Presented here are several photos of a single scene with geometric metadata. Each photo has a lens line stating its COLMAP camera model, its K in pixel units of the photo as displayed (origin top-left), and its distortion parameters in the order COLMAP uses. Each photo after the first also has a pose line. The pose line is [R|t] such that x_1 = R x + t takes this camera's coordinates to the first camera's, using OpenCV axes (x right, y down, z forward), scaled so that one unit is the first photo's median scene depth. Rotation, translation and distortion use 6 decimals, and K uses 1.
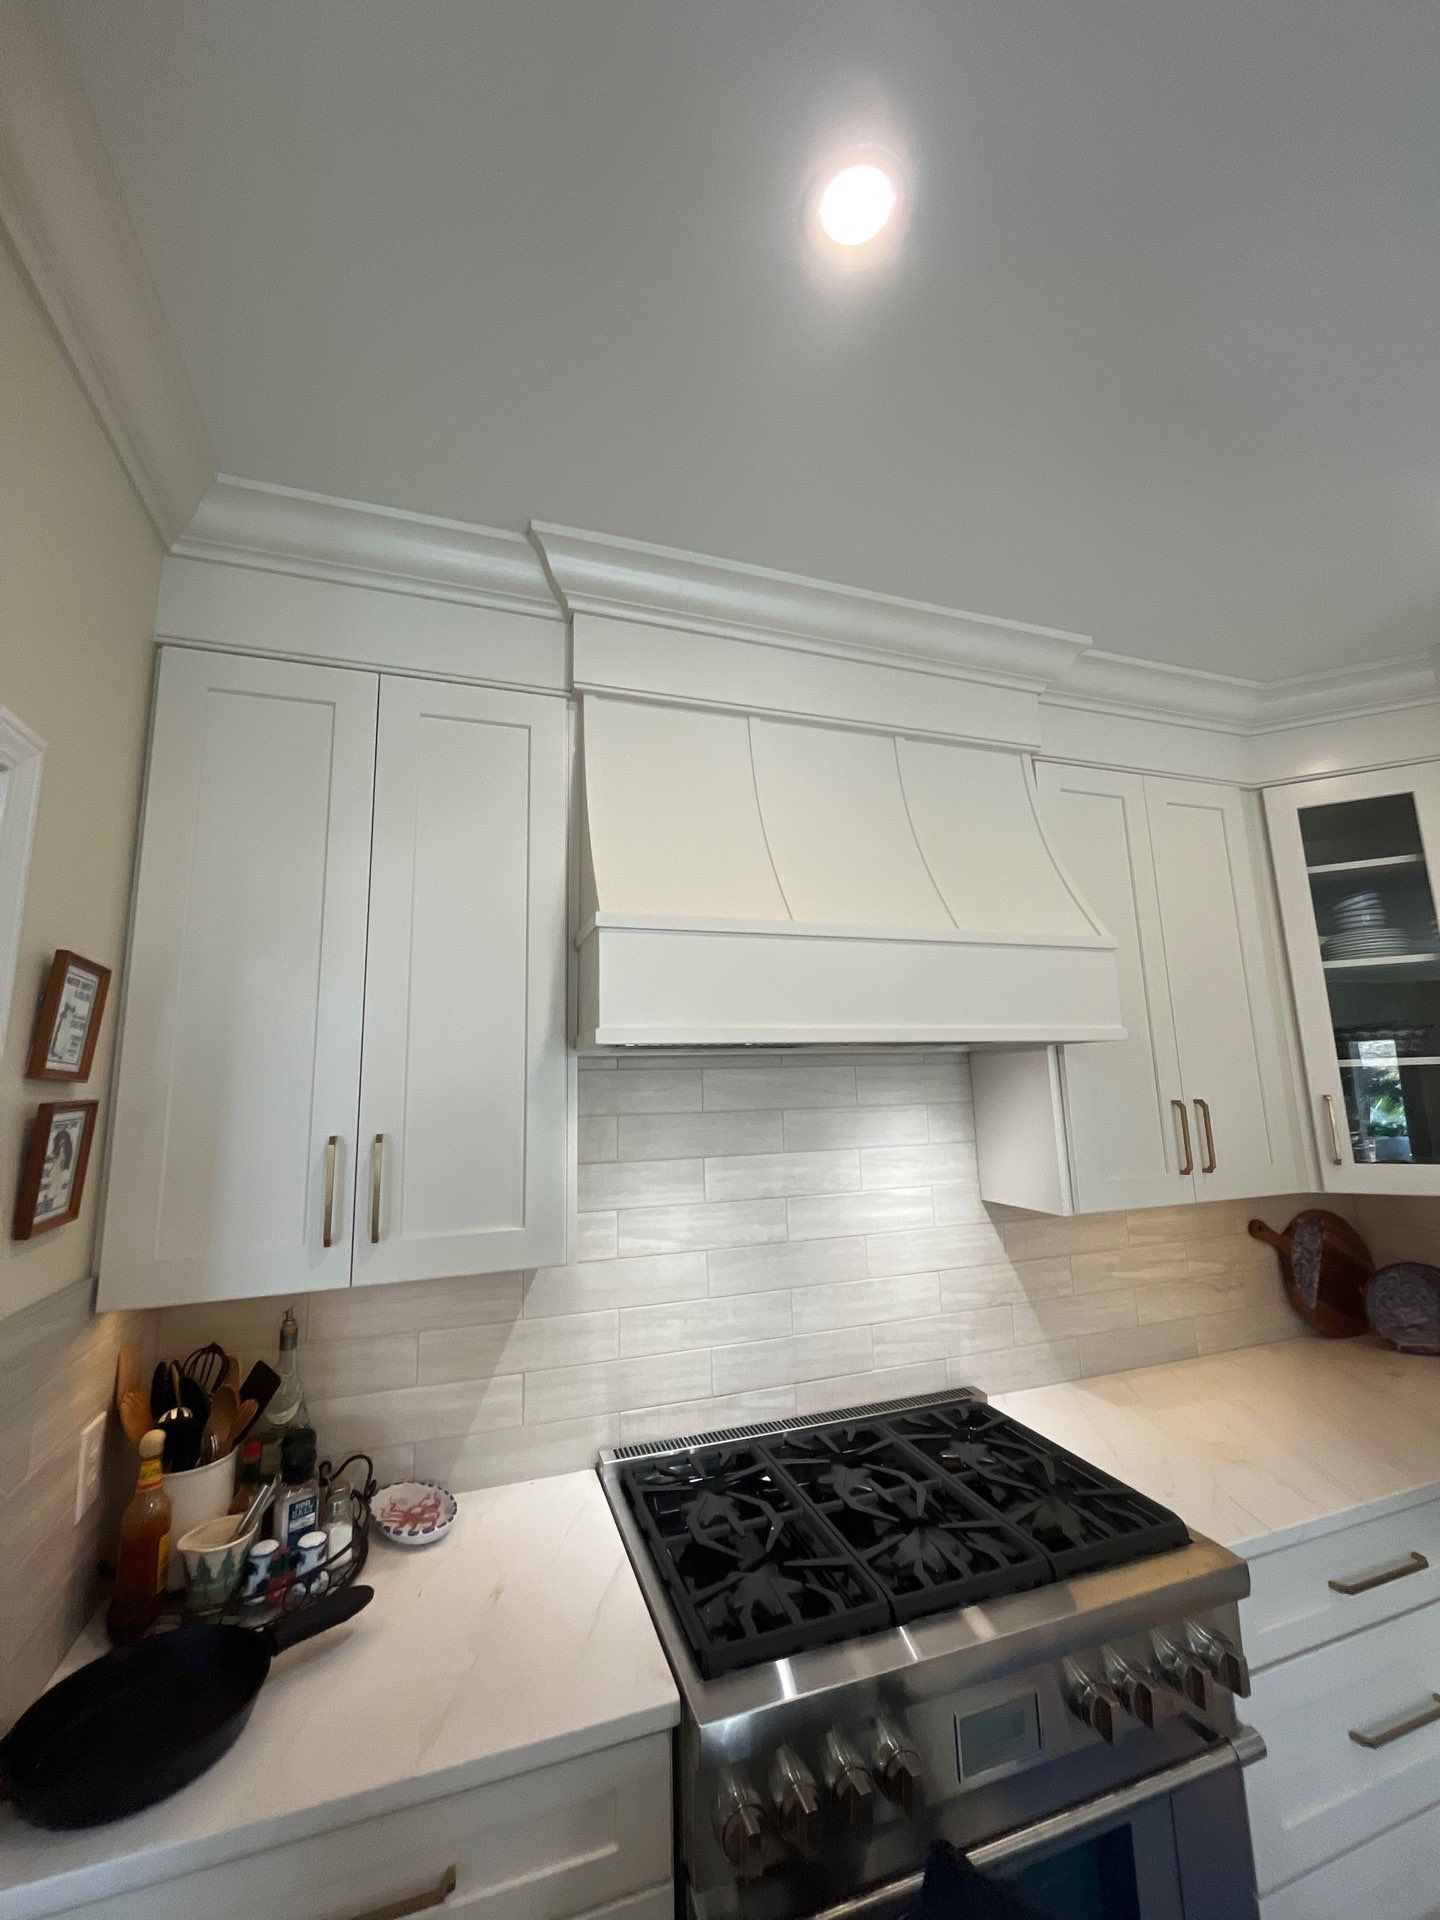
lens RADIAL K [[773.8, 0, 720.5], [0, 773.8, 951.5], [0, 0, 1]] dist [-0.002855, 0.000311]
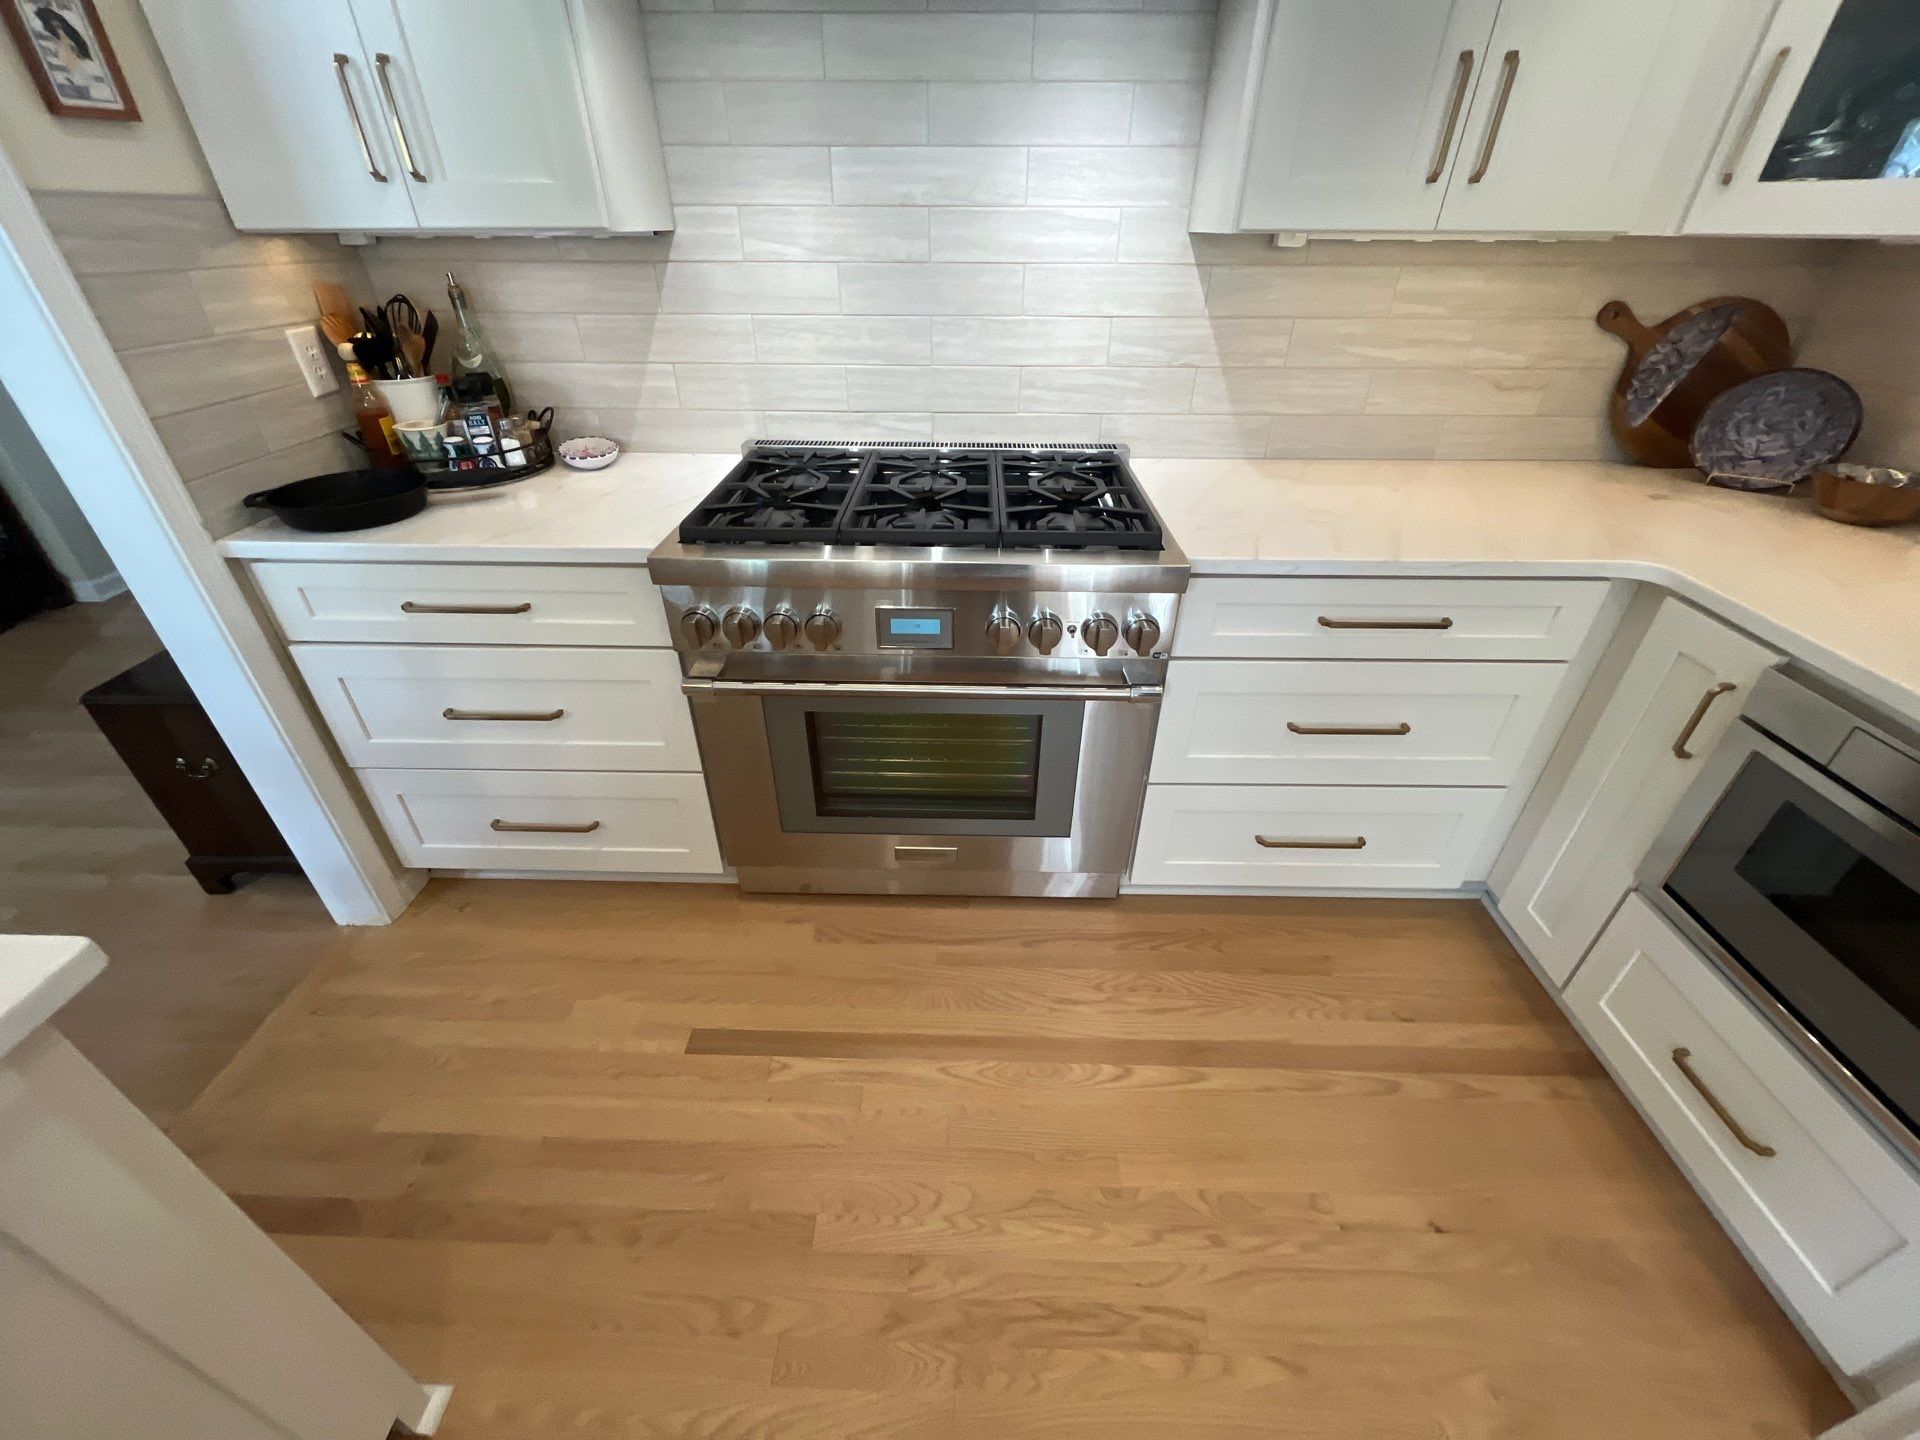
lens RADIAL K [[773.8, 0, 953.7], [0, 773.8, 724.6], [0, 0, 1]] dist [-0.002855, 0.000311]
pose [[0.937873, 0.213116, -0.273816, 0.505352], [0.031936, 0.732776, 0.679720, 0.159864], [0.345505, -0.646236, 0.680445, 0.026212]]
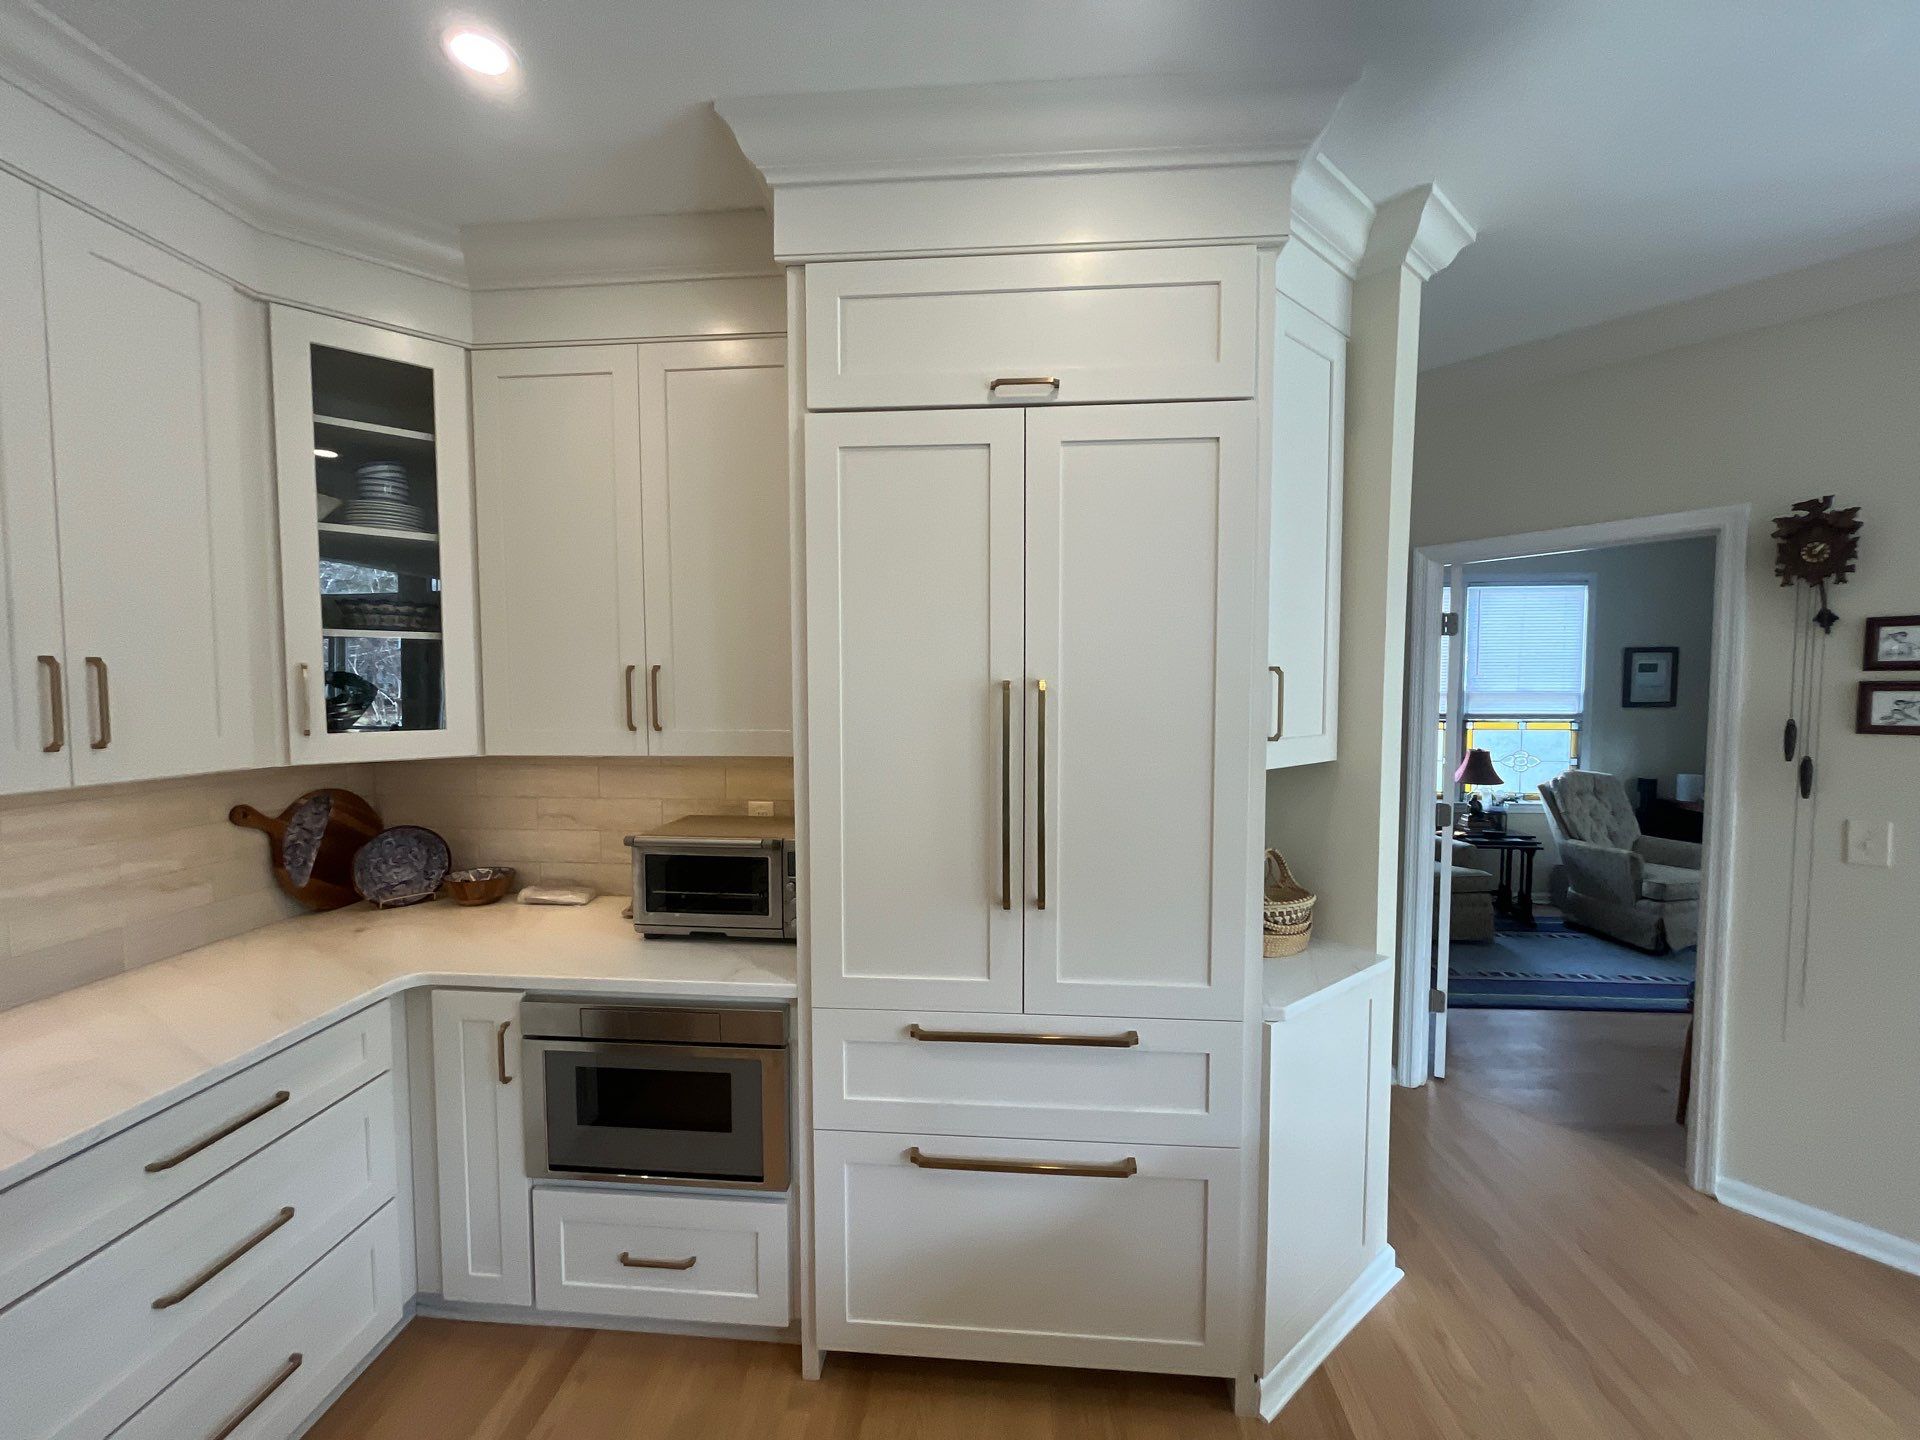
lens RADIAL K [[773.8, 0, 949.2], [0, 773.8, 724.6], [0, 0, 1]] dist [-0.002855, 0.000311]
pose [[0.405015, -0.021782, 0.914050, 0.274193], [-0.165547, 0.981445, 0.096742, 0.042911], [-0.899198, -0.190500, 0.393895, -0.094346]]
